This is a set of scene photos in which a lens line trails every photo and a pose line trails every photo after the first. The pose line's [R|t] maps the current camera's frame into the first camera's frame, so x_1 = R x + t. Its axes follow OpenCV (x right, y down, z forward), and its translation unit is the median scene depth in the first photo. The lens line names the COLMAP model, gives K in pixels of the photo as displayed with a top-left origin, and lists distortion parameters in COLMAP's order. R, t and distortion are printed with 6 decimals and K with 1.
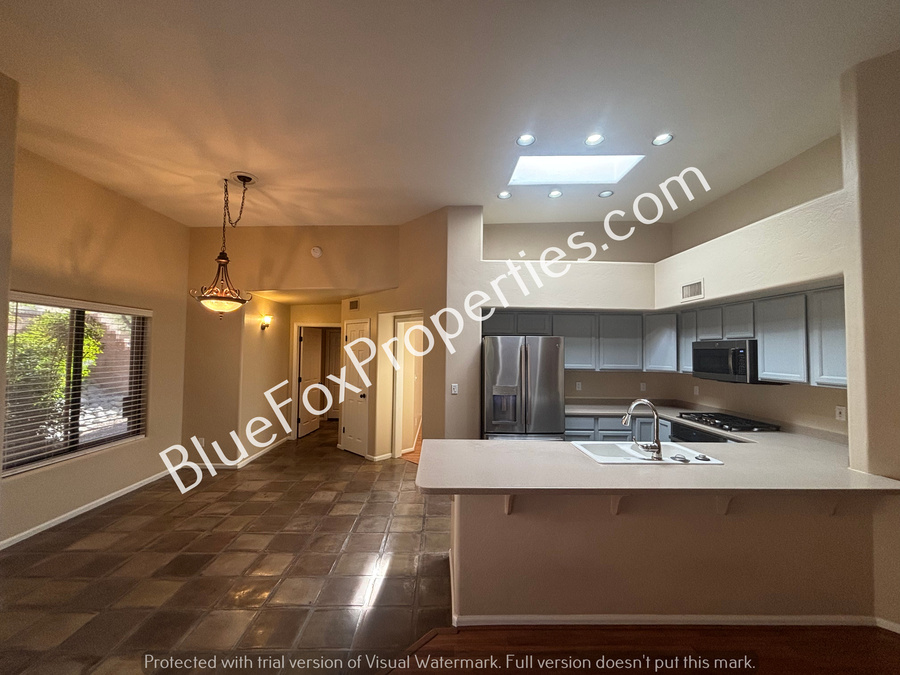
lens RADIAL K [[360.3, 0, 449.2], [0, 360.3, 335.6], [0, 0, 1]] dist [-0.001815, -0.000046]
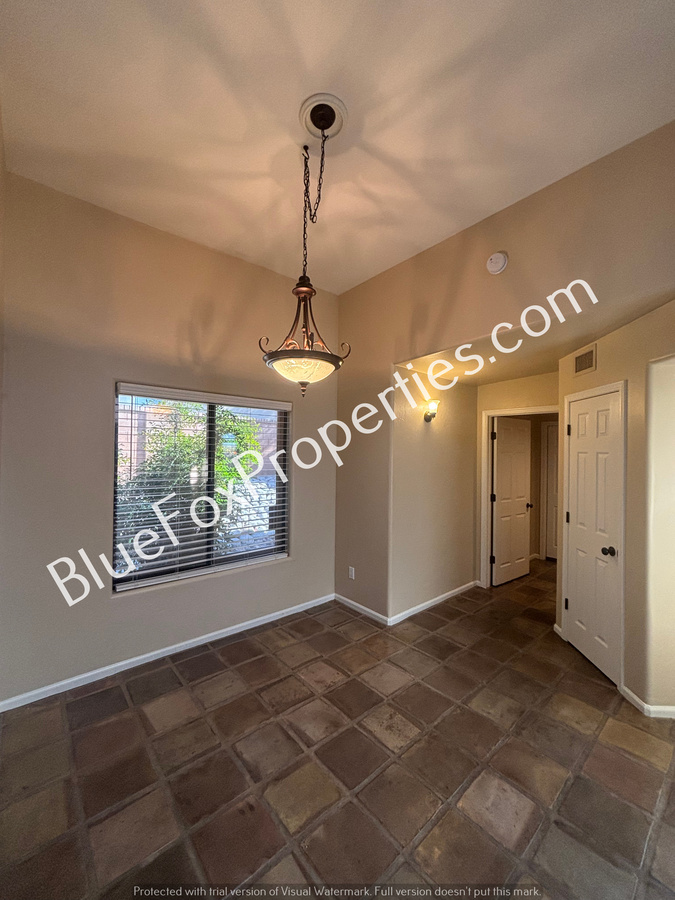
lens RADIAL K [[360.3, 0, 340.8], [0, 360.3, 448.5], [0, 0, 1]] dist [-0.001815, -0.000046]
pose [[0.639148, -0.009258, -0.769028, -0.134481], [0.026074, 0.999614, 0.009636, 0.030087], [0.768642, -0.026210, 0.639142, 0.577688]]
